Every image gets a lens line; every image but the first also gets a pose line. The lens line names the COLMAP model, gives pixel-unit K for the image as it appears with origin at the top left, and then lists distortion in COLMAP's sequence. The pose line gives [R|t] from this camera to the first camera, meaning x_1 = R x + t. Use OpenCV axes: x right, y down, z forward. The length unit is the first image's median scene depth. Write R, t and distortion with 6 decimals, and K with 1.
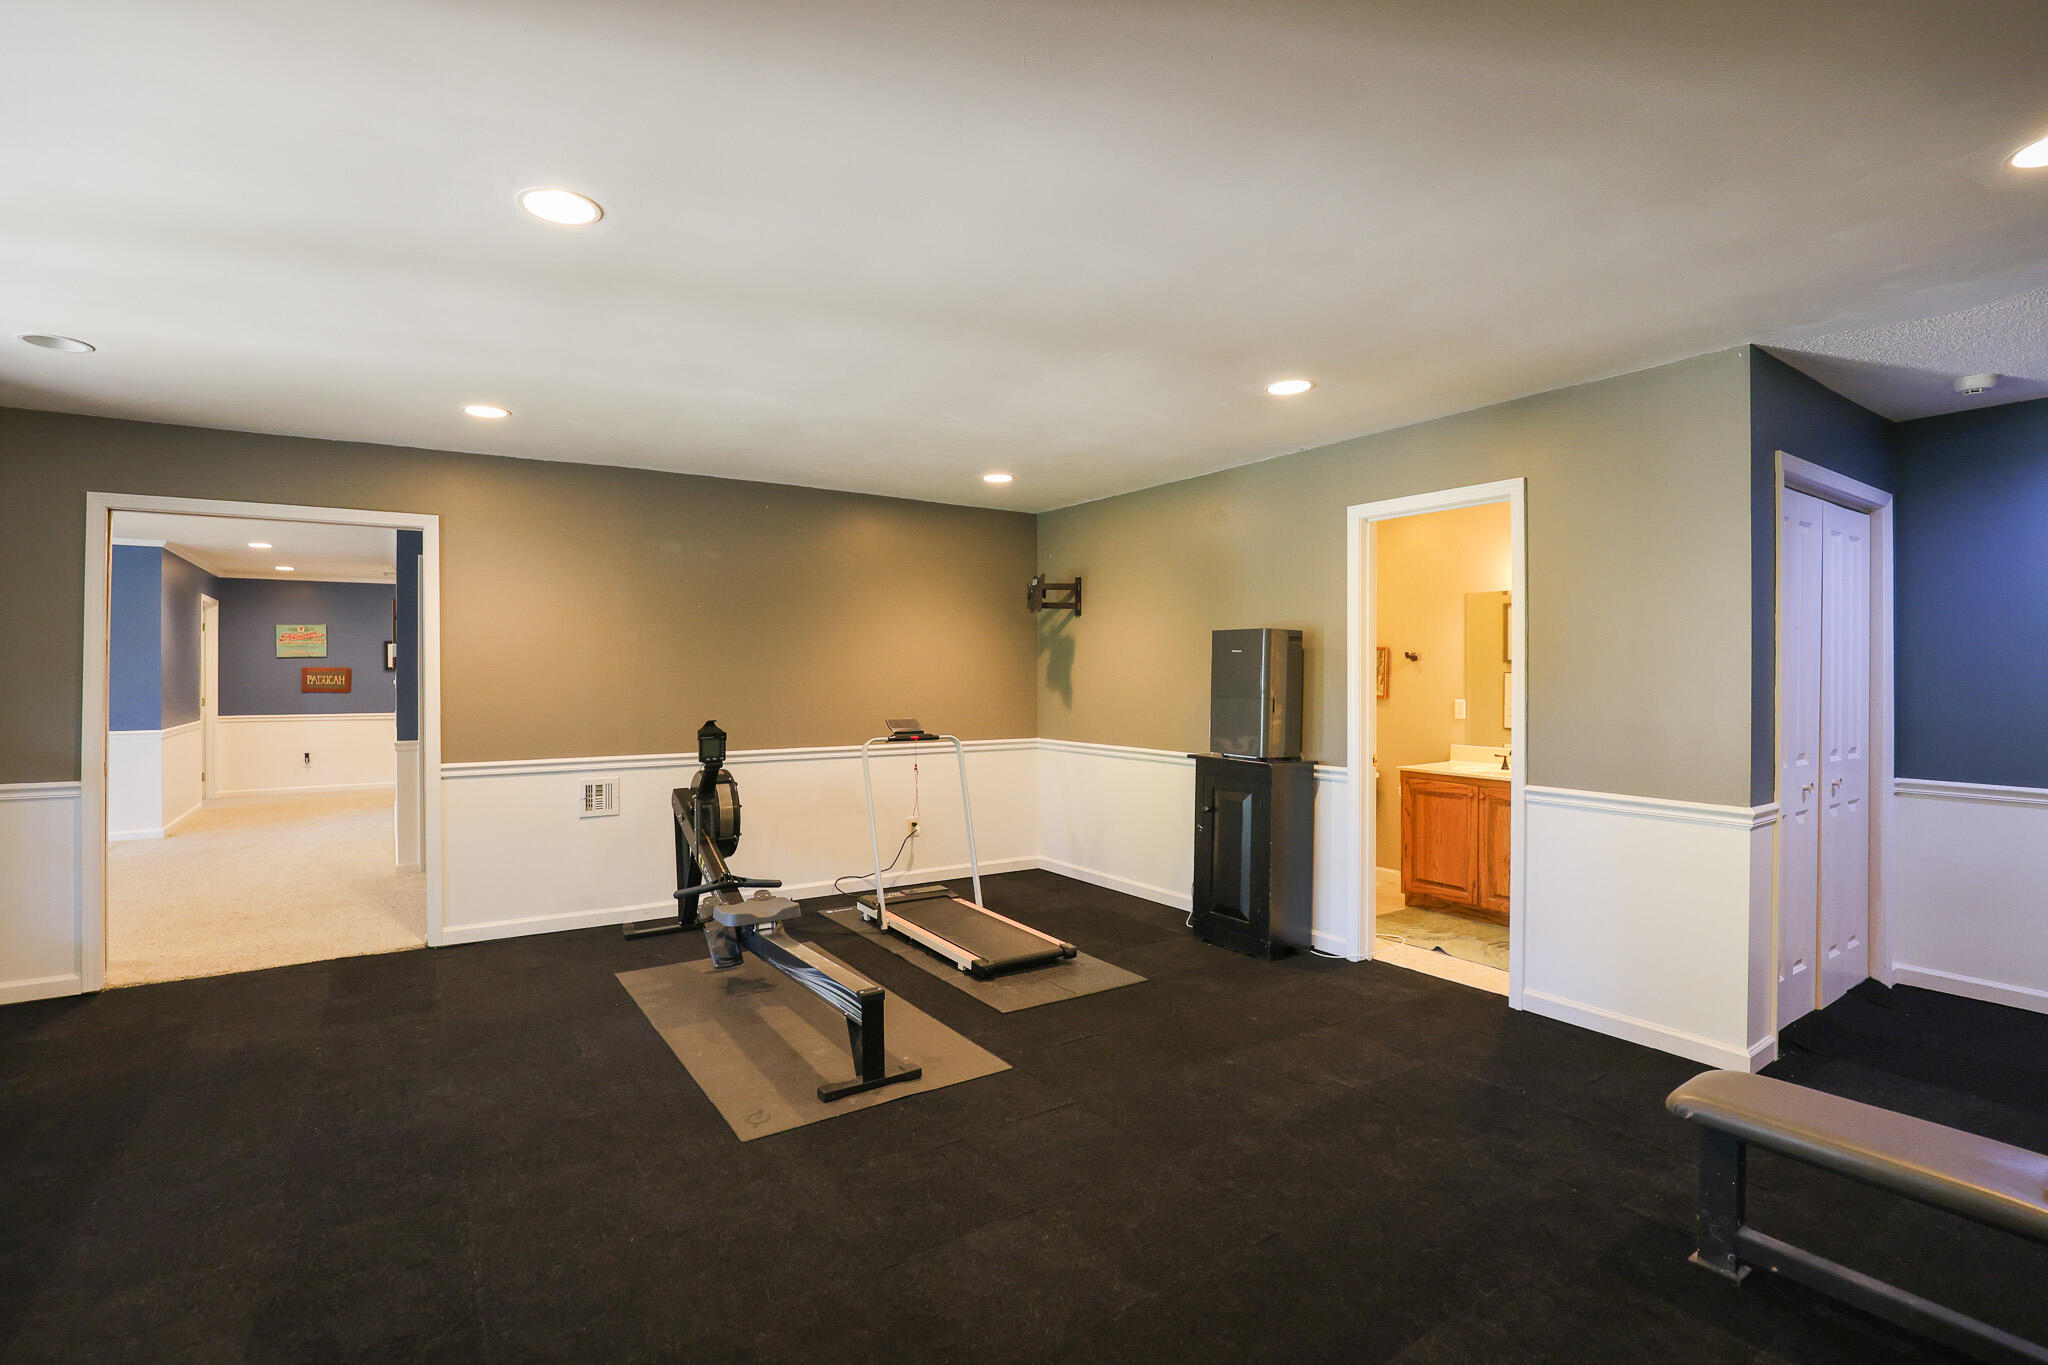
lens RADIAL K [[957.9, 0, 1021.2], [0, 957.9, 674.5], [0, 0, 1]] dist [-0.037439, 0.006002]
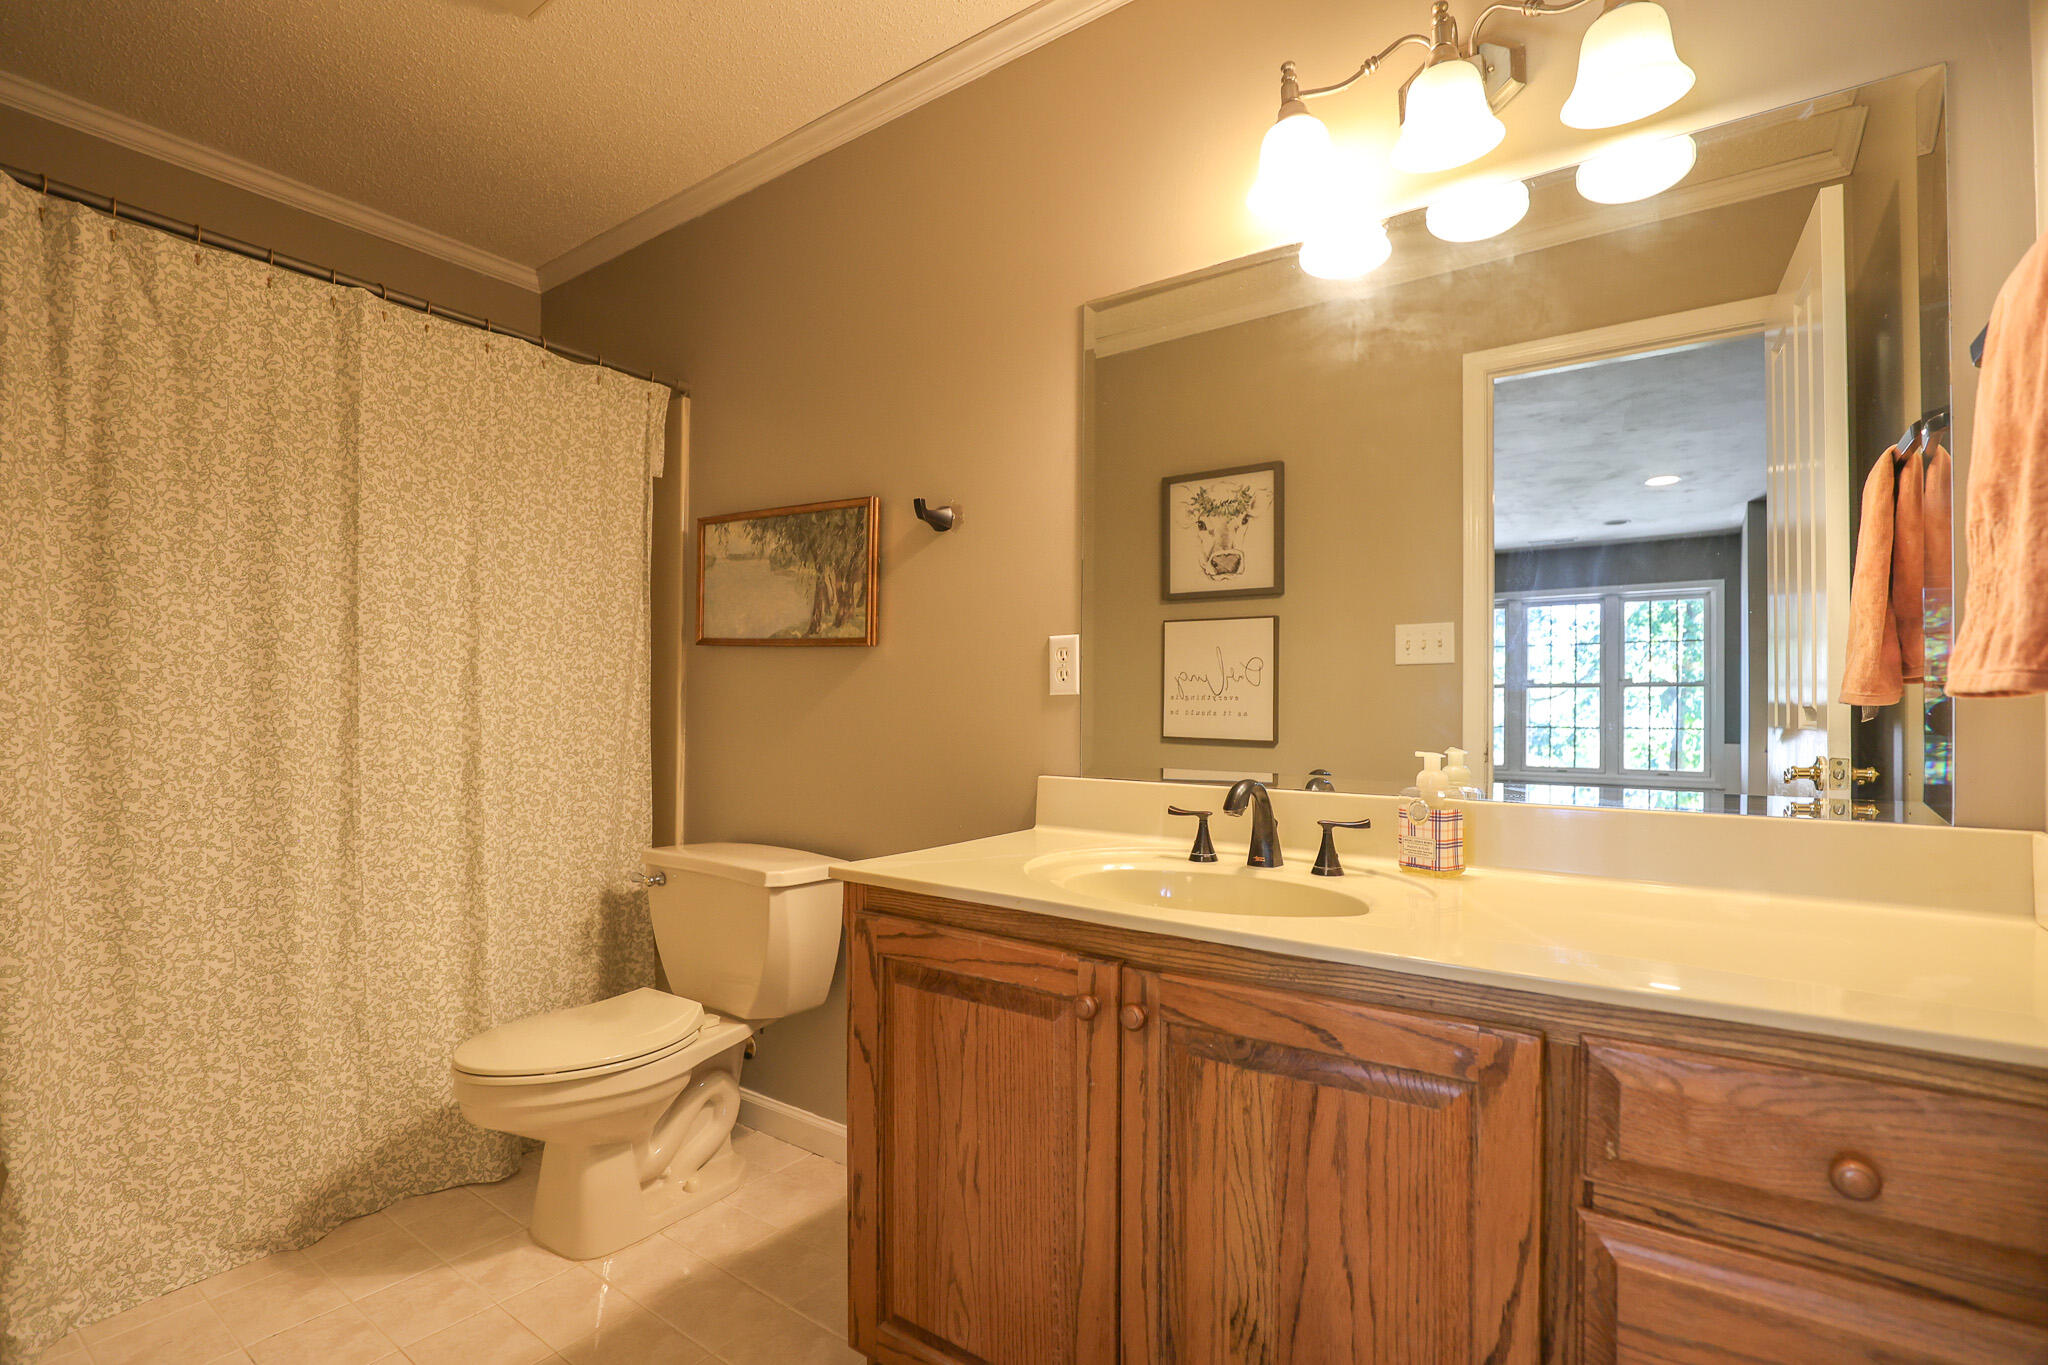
lens RADIAL K [[957.9, 0, 1022.9], [0, 957.9, 691.1], [0, 0, 1]] dist [-0.037439, 0.006002]
pose [[0.936162, 0.008346, 0.351470, 0.360483], [-0.005462, 0.999943, -0.009197, 0.052087], [-0.351527, 0.006690, 0.936154, 0.755253]]
